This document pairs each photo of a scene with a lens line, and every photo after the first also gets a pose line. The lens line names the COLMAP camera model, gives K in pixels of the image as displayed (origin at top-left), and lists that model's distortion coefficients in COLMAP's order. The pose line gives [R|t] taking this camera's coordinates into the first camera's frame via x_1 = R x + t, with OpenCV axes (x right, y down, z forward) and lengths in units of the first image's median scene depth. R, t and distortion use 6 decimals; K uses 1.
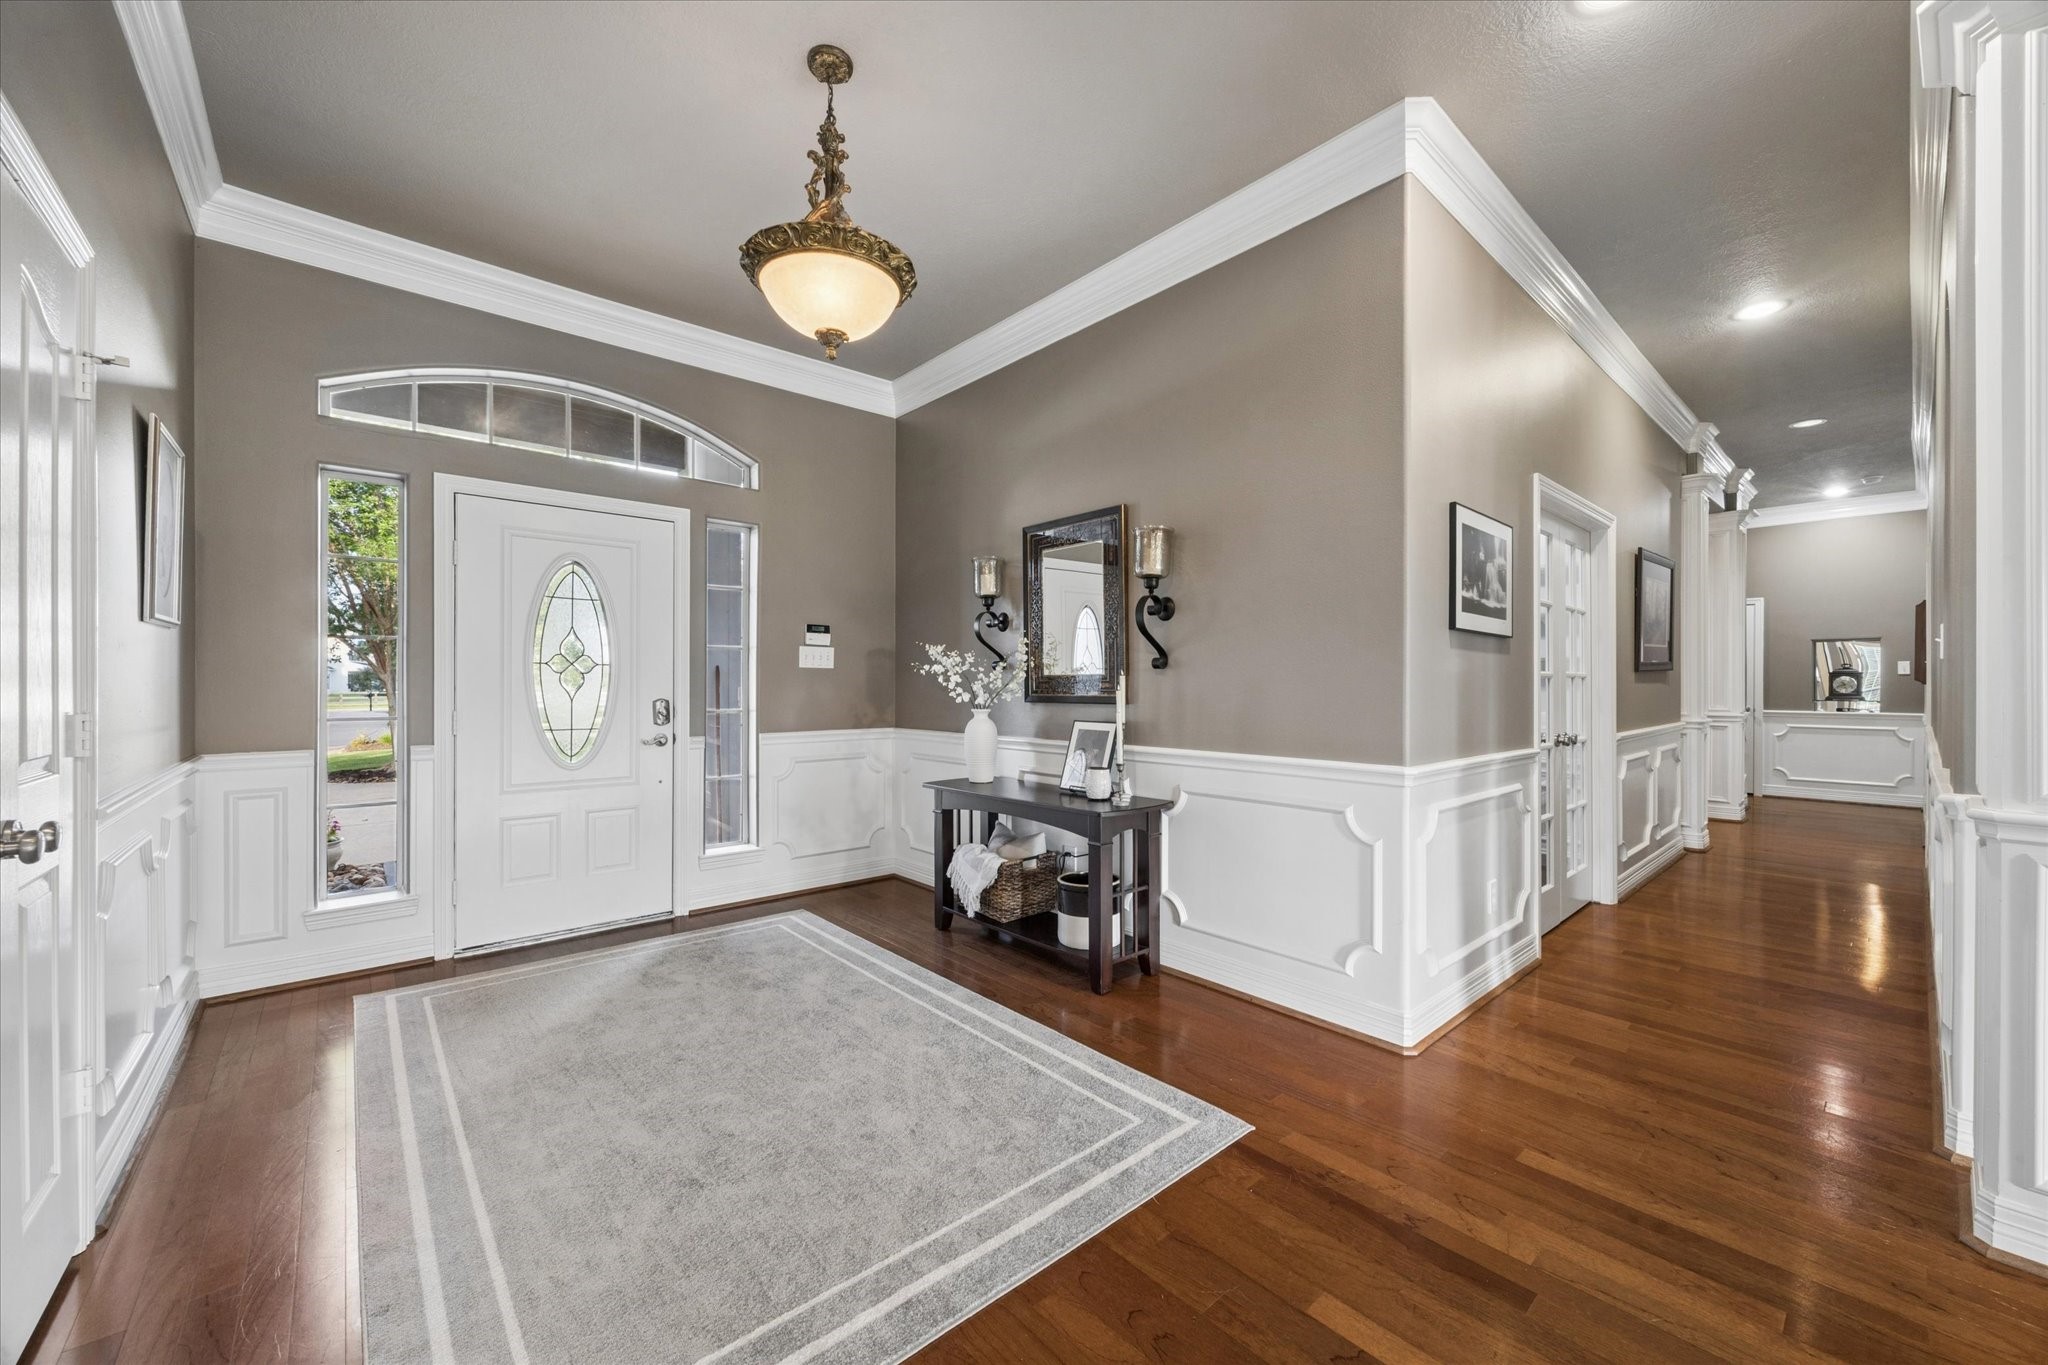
lens RADIAL K [[788.7, 0, 1017.1], [0, 788.7, 692.2], [0, 0, 1]] dist [-0.002022, -0.000064]
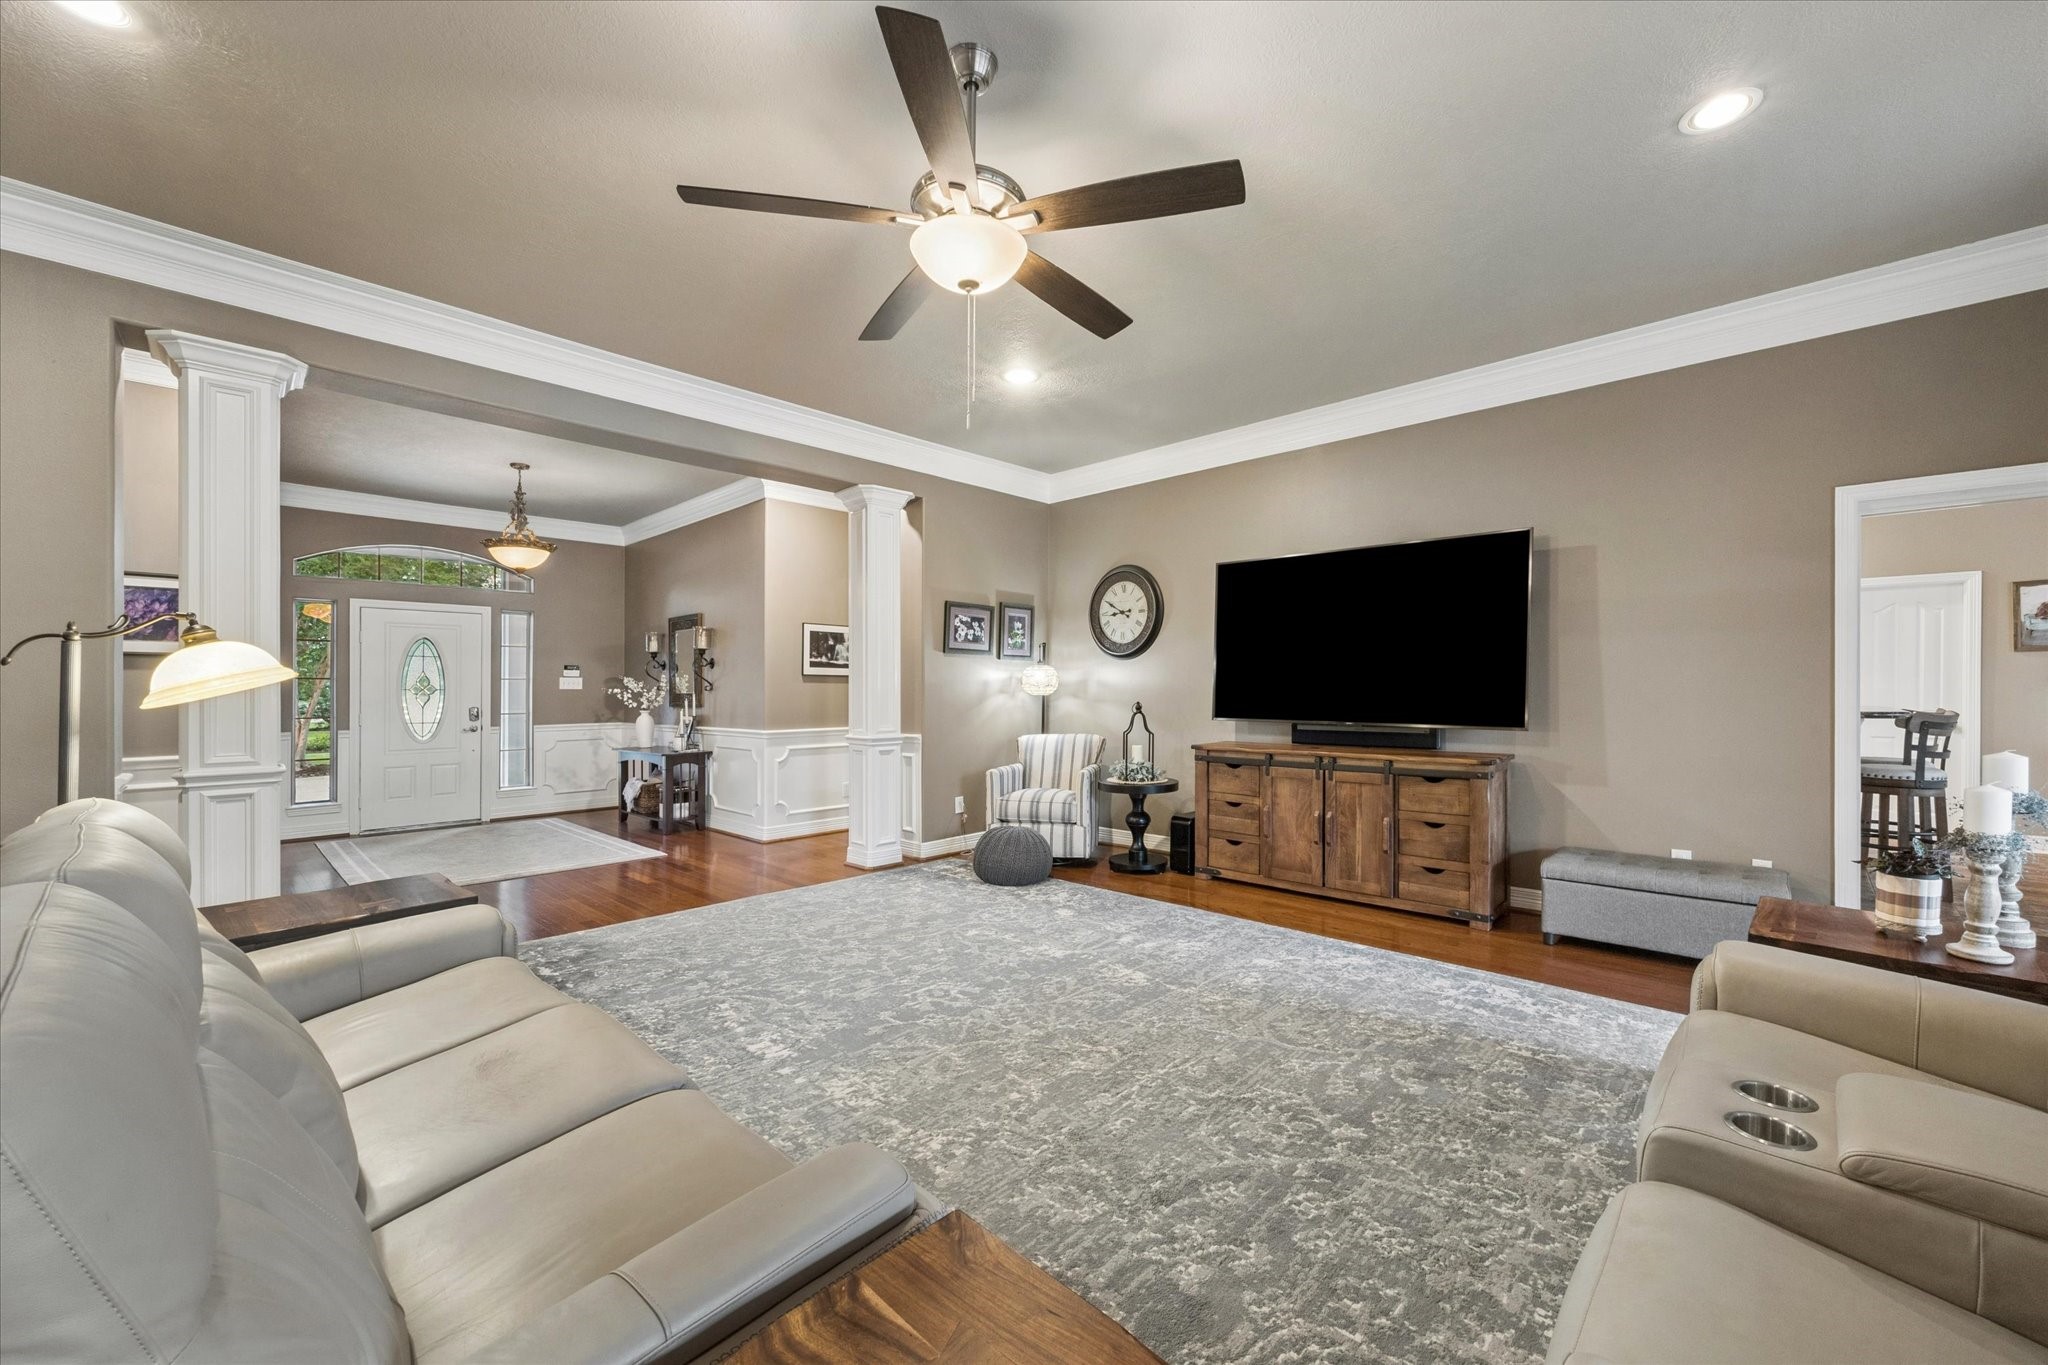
lens RADIAL K [[815.9, 0, 1032.2], [0, 815.9, 687.1], [0, 0, 1]] dist [-0.002523, -0.000042]
pose [[0.994834, -0.008733, 0.101141, 0.713964], [0.009902, 0.999890, -0.011058, -0.005491], [-0.101034, 0.012003, 0.994811, -1.130398]]
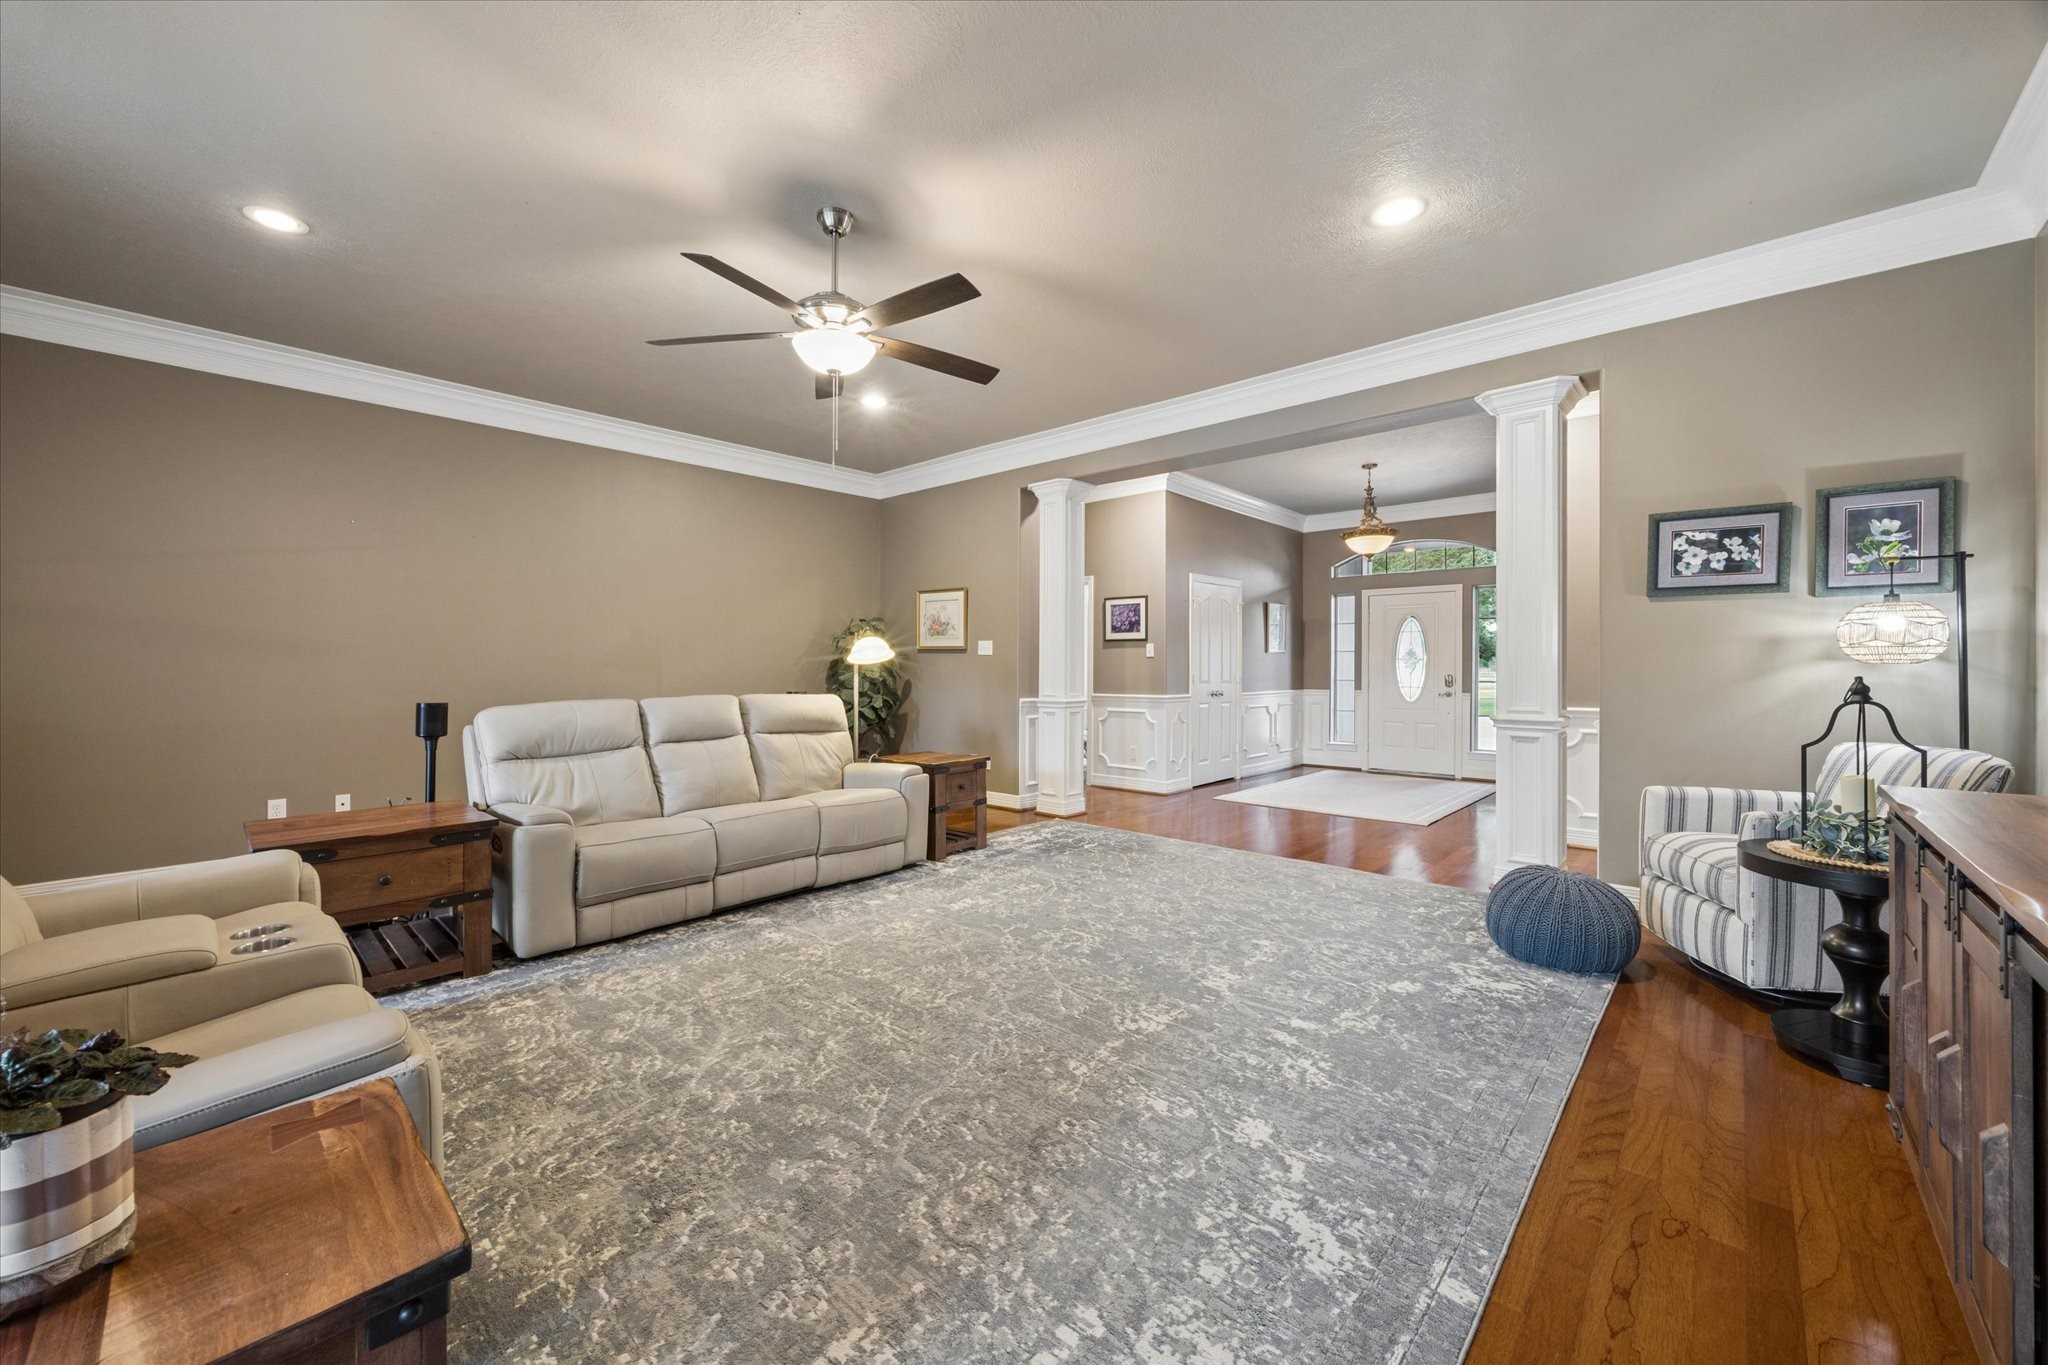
lens RADIAL K [[788.7, 0, 1026.2], [0, 788.7, 667.6], [0, 0, 1]] dist [-0.002022, -0.000064]
pose [[0.117059, -0.003729, -0.993118, 1.591549], [-0.005934, 0.999972, -0.004454, 0.005100], [0.993107, 0.006414, 0.117034, -0.408736]]
